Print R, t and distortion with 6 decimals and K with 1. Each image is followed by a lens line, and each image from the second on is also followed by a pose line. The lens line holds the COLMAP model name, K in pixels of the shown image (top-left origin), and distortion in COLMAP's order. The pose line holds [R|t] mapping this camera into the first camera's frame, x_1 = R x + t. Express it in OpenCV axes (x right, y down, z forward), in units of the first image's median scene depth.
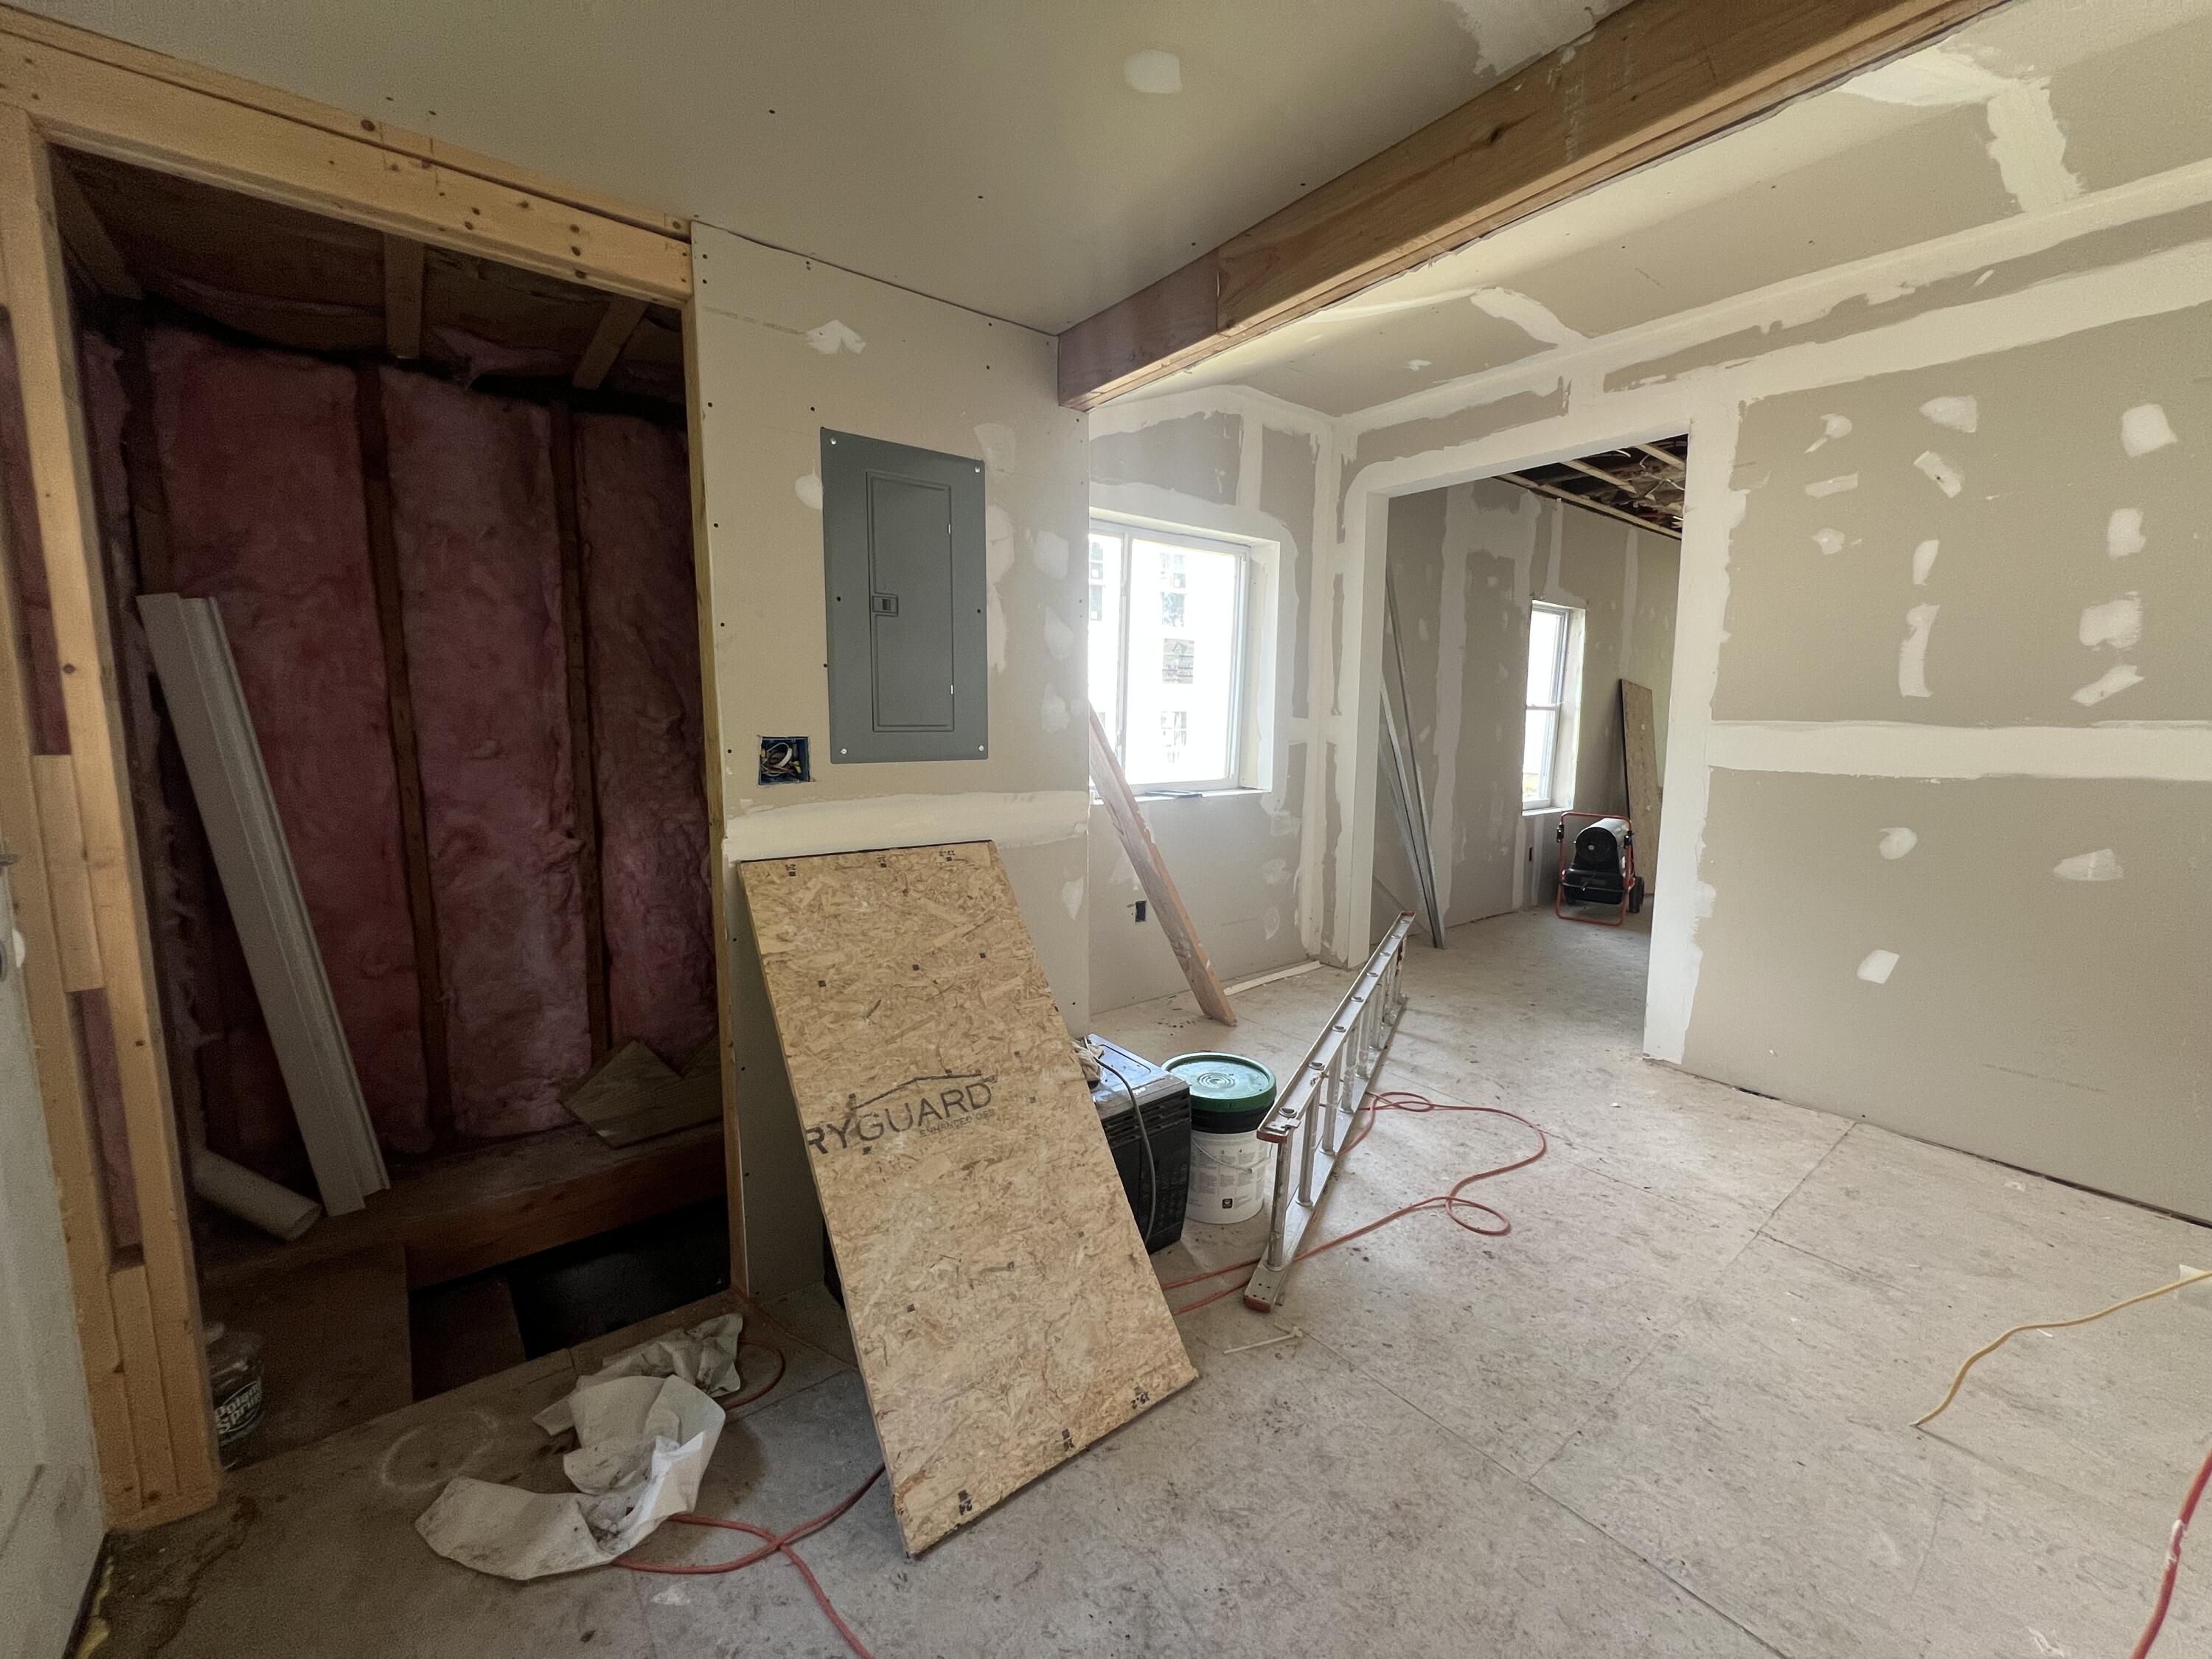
lens RADIAL K [[882.5, 0, 1100.6], [0, 882.5, 826.4], [0, 0, 1]] dist [0.001614, 0.000125]
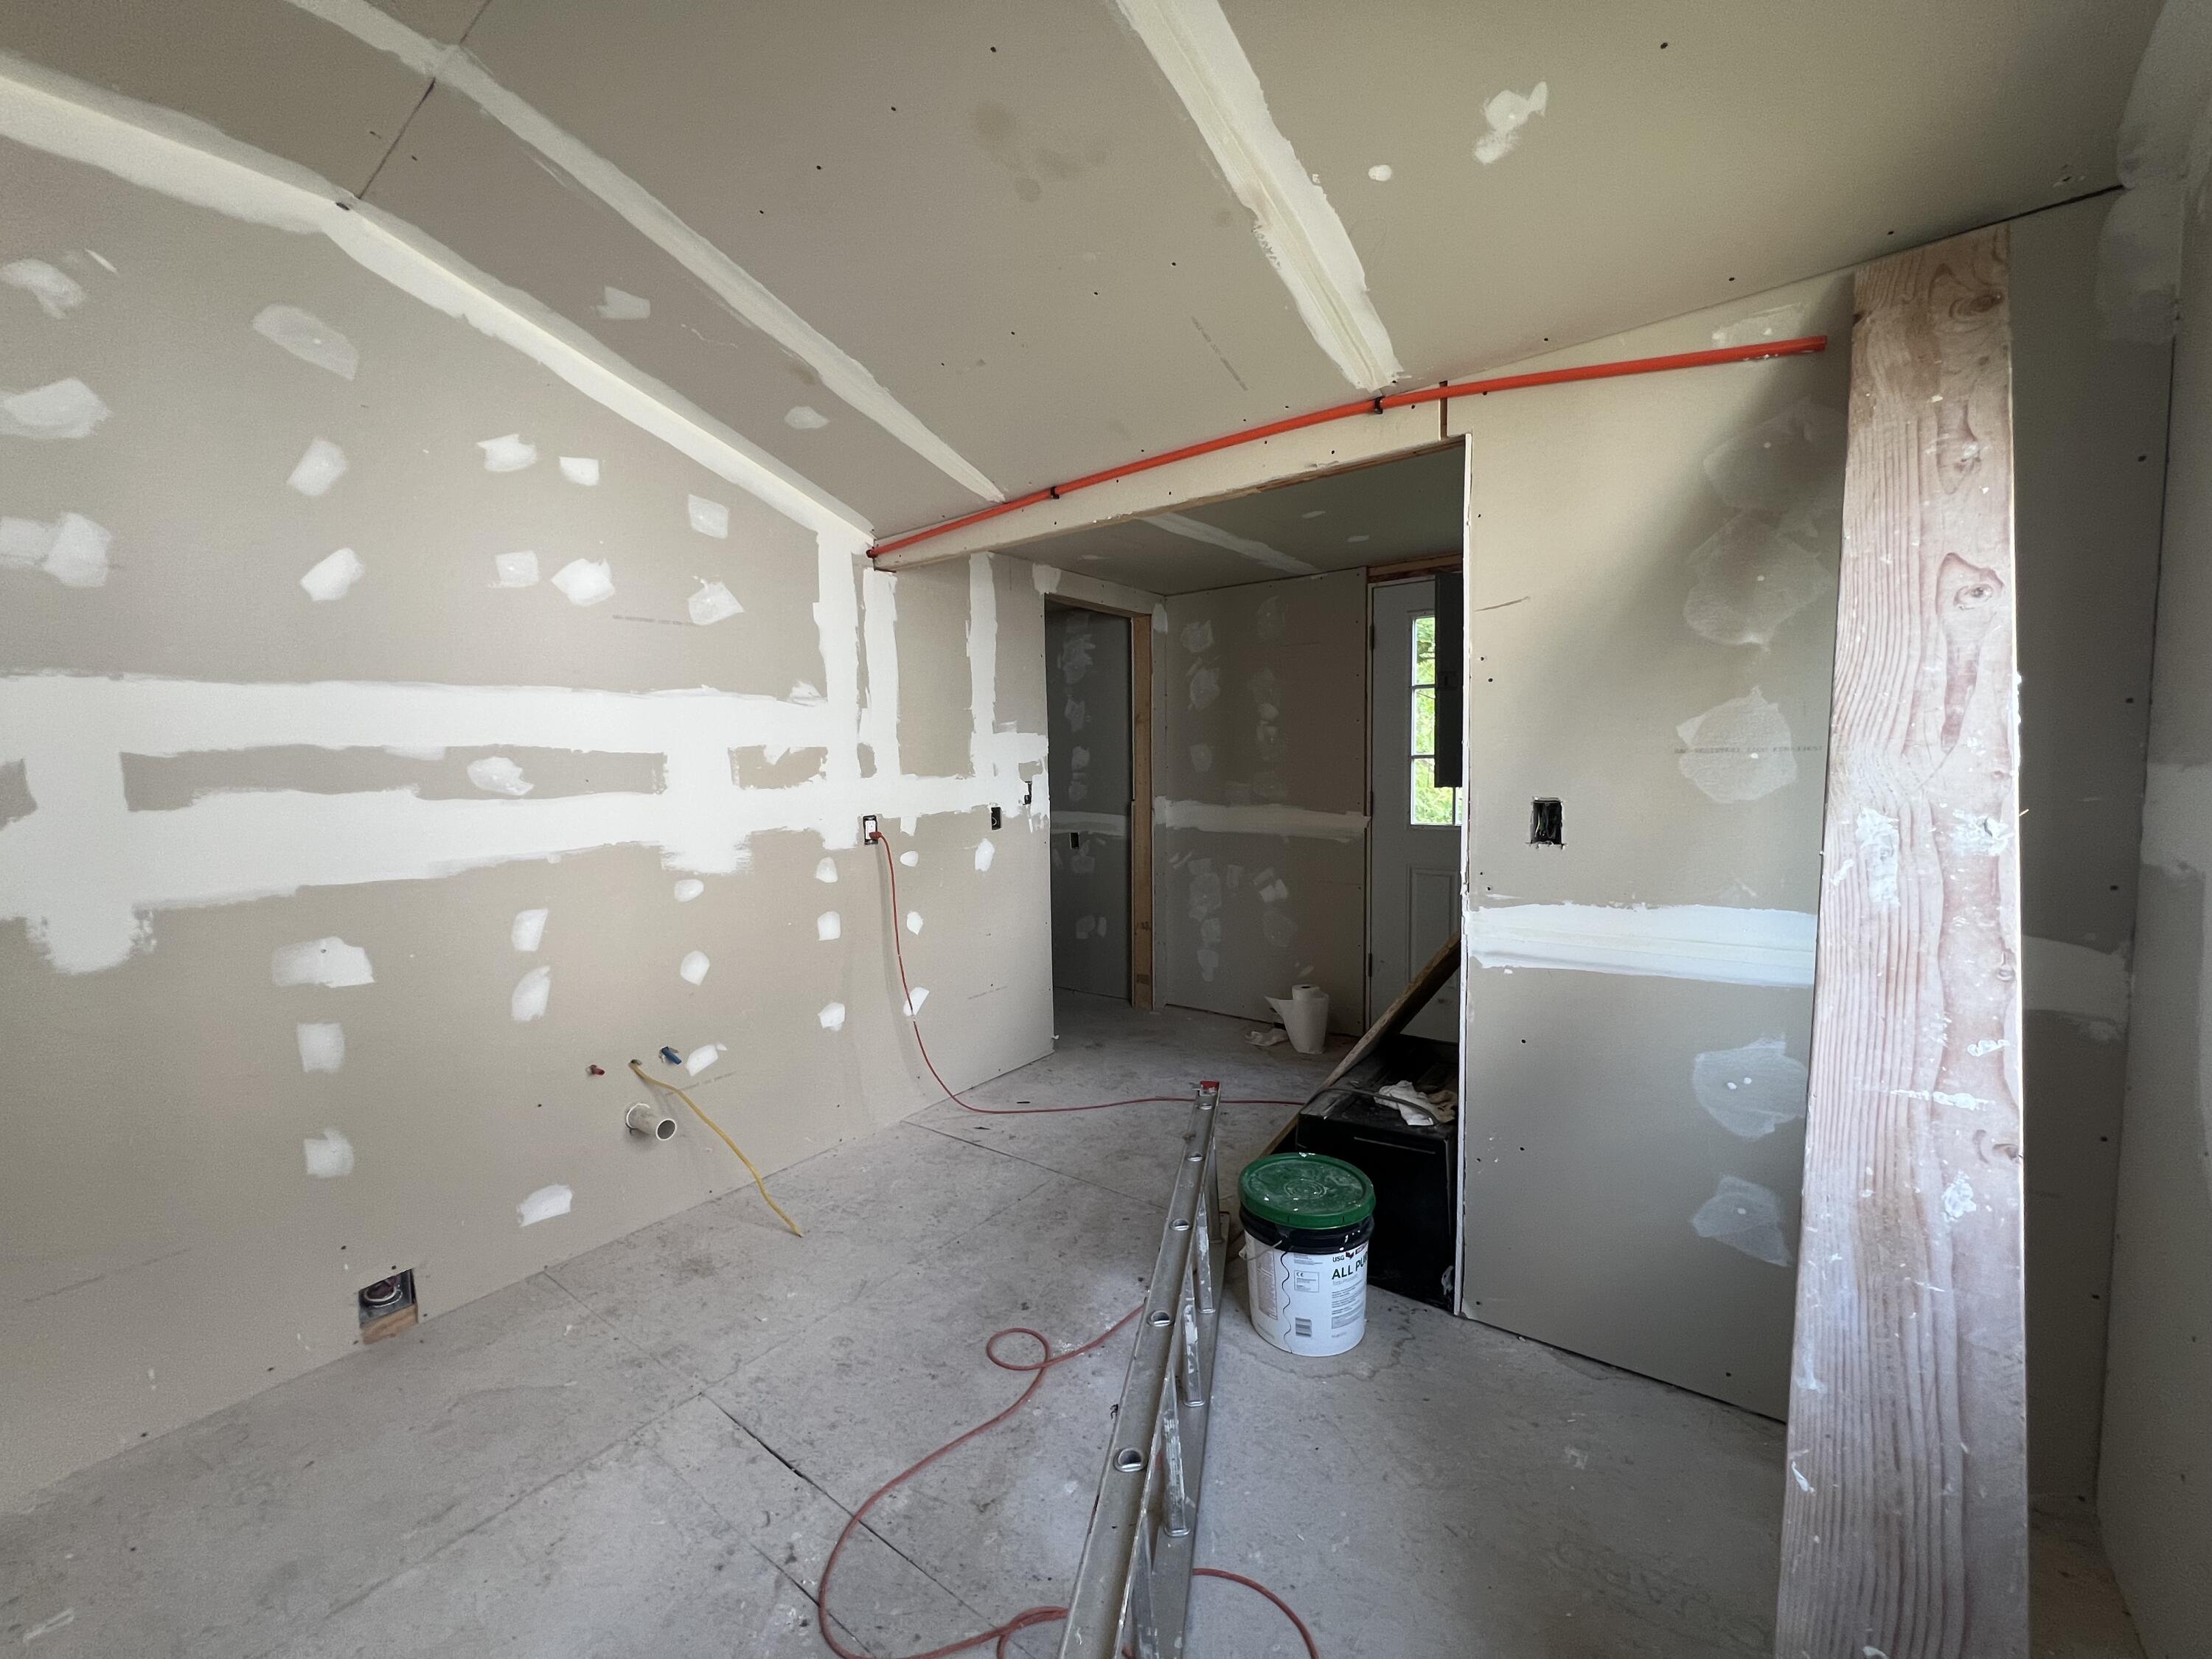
lens RADIAL K [[886.6, 0, 1101.6], [0, 886.6, 829.6], [0, 0, 1]] dist [0.000404, 0.000232]
pose [[-0.971178, 0.035325, -0.235722, 0.462789], [-0.012547, 0.980009, 0.198556, -0.208780], [0.238024, 0.195790, -0.951321, 1.516467]]
